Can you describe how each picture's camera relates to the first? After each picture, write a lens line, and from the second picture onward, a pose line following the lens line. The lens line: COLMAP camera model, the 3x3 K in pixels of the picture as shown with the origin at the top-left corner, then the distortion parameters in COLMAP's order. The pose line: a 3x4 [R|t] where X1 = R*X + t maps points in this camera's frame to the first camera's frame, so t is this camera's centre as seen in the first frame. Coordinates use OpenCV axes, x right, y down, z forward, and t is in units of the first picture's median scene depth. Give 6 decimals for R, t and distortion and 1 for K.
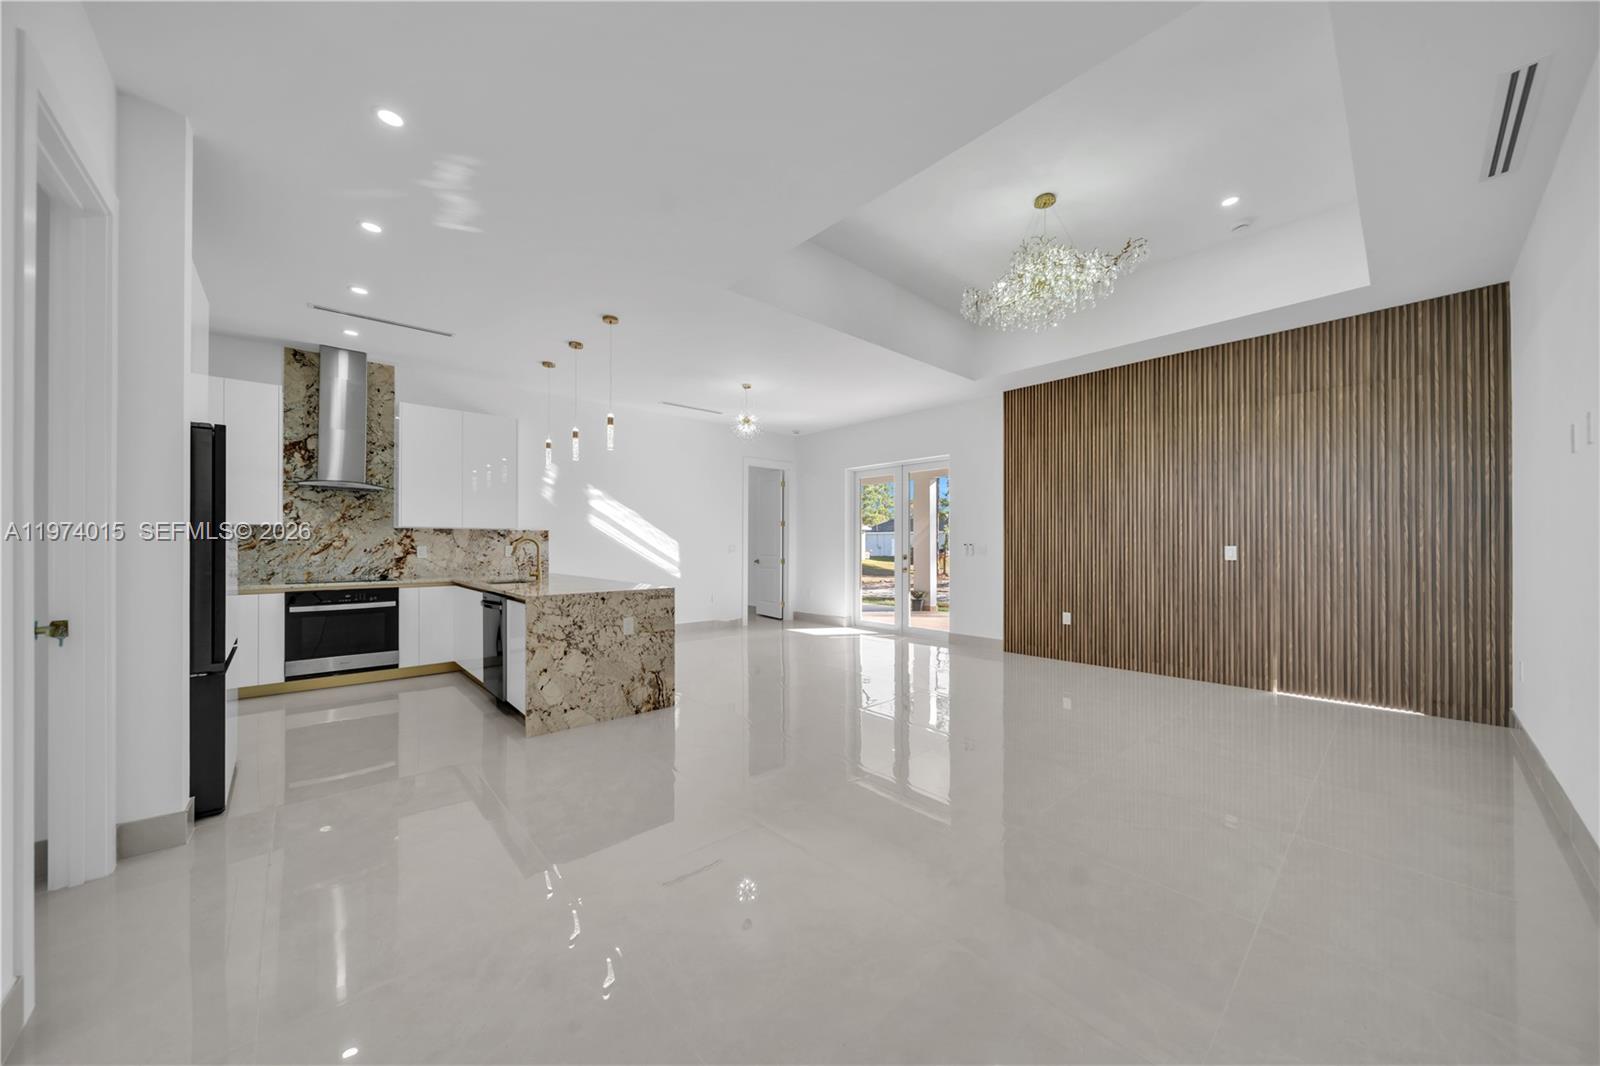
lens RADIAL K [[551.5, 0, 797.3], [0, 551.5, 541.8], [0, 0, 1]] dist [0.000791, -0.000171]
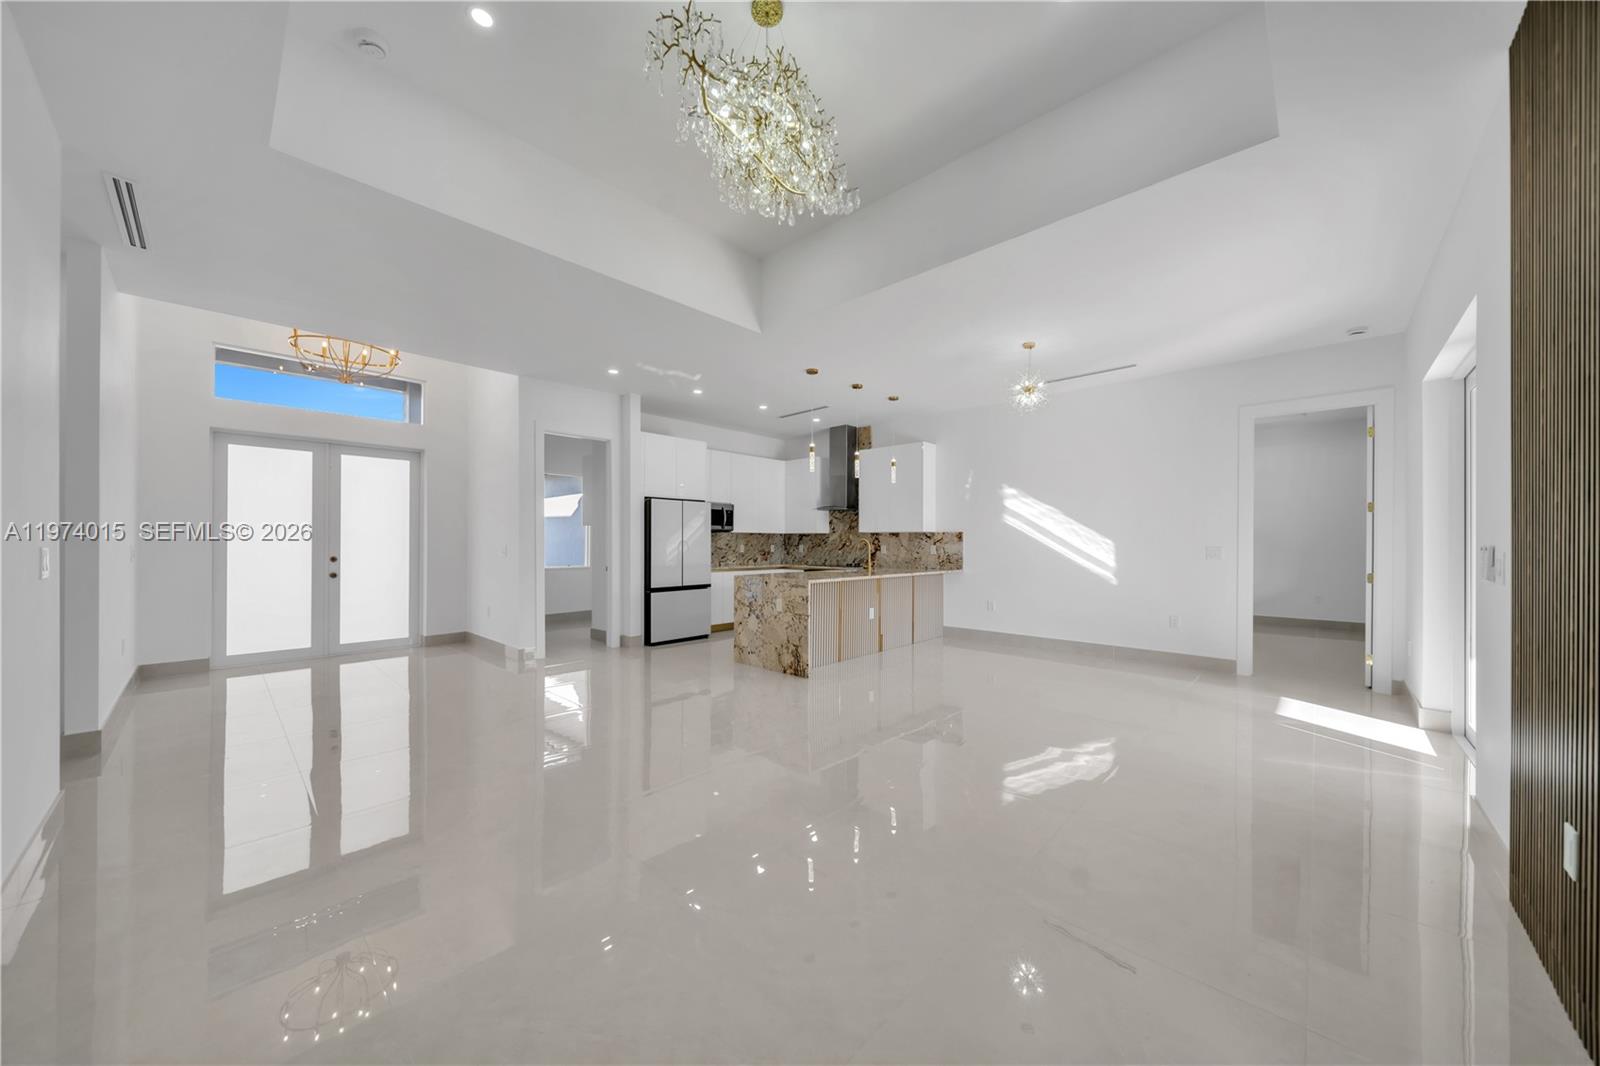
lens RADIAL K [[551.5, 0, 793.3], [0, 551.5, 541.9], [0, 0, 1]] dist [0.000791, -0.000171]
pose [[0.073177, -0.003179, -0.997314, 0.818522], [0.001962, 0.999993, -0.003044, 0.003511], [0.997317, -0.001734, 0.073183, 0.745052]]
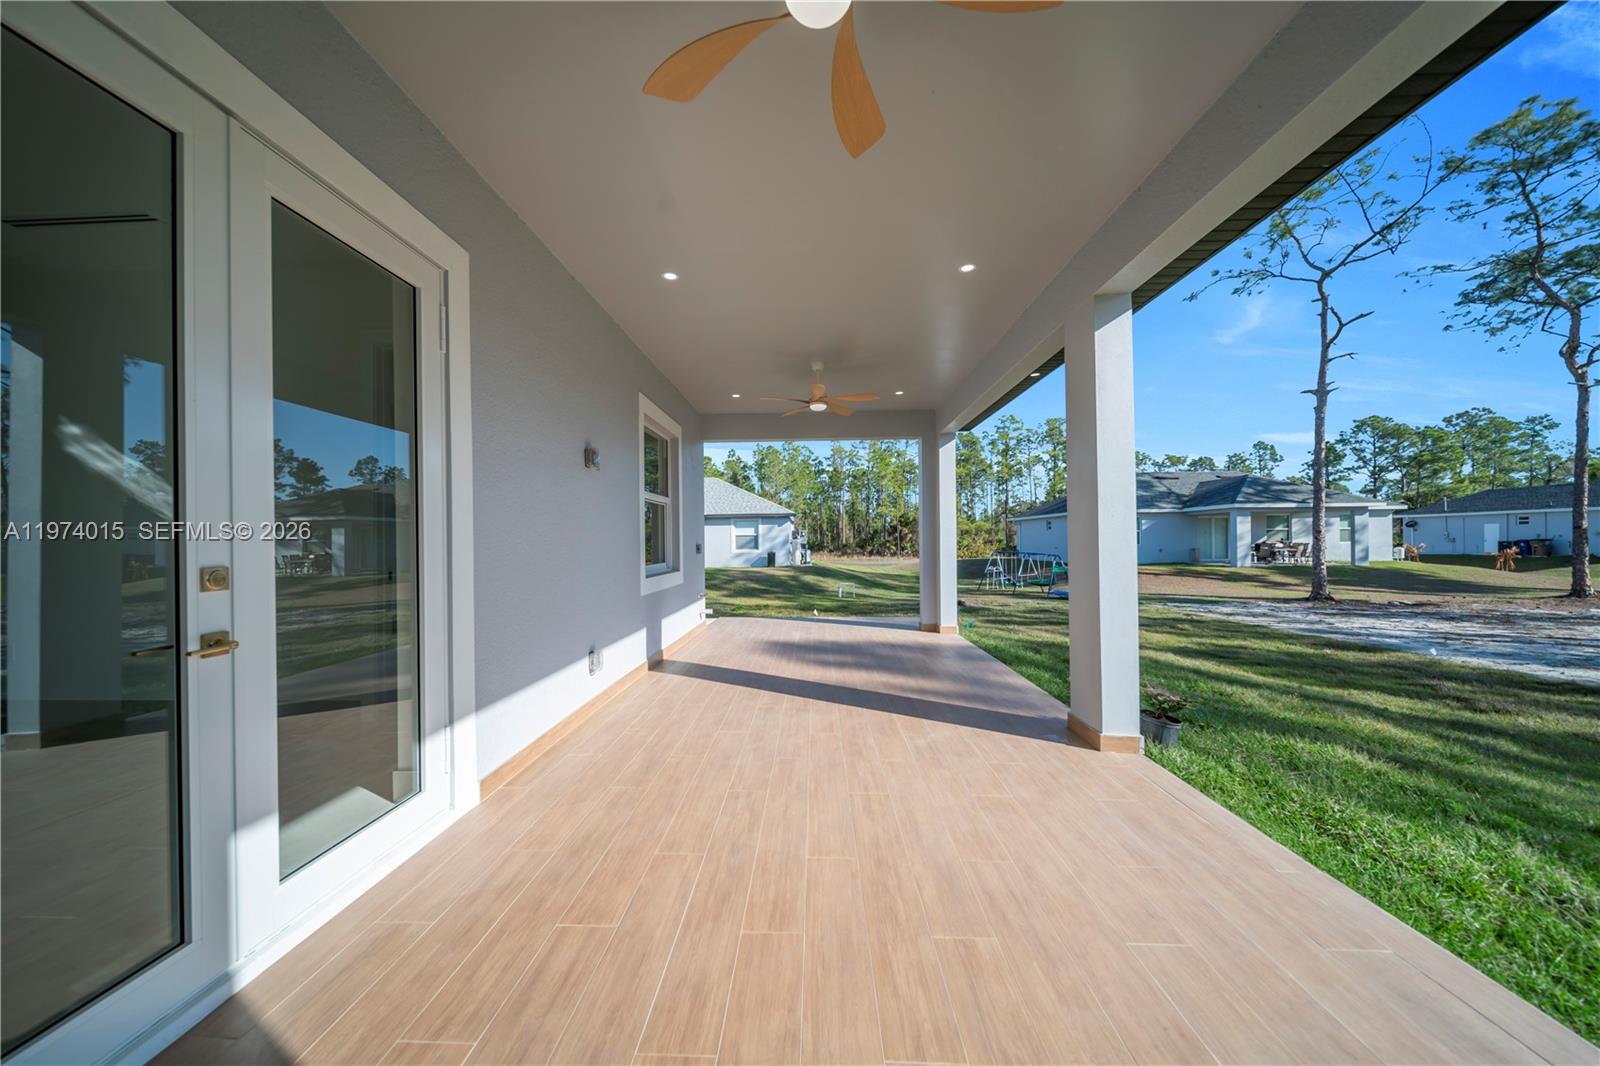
lens RADIAL K [[551.5, 0, 799.3], [0, 551.5, 539.9], [0, 0, 1]] dist [0.000791, -0.000171]
pose [[0.722355, -0.005634, -0.691499, 0.718186], [0.009811, 0.999950, 0.002102, 0.032137], [0.691452, -0.008303, 0.722374, 1.521035]]
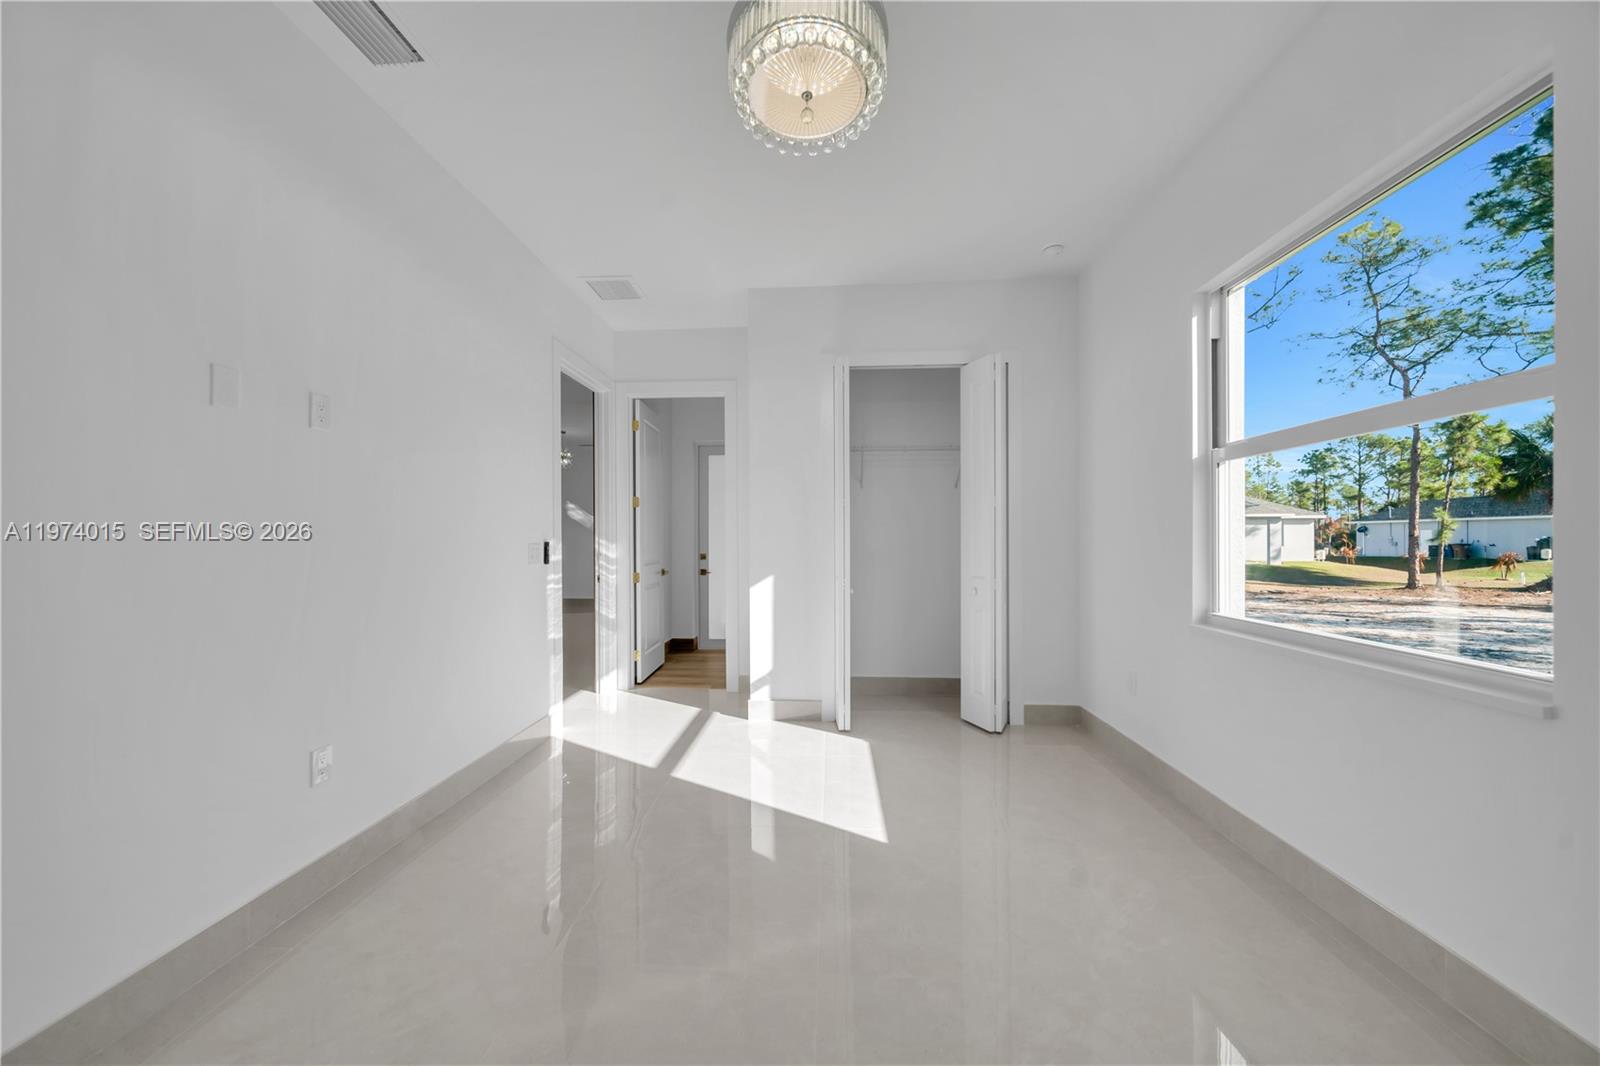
lens RADIAL K [[551.5, 0, 804.2], [0, 551.5, 539.7], [0, 0, 1]] dist [0.000791, -0.000171]
pose [[0.708732, -0.002405, -0.705474, 1.602224], [0.005193, 0.999985, 0.001808, 0.004870], [0.705459, -0.004945, 0.708734, 0.520288]]
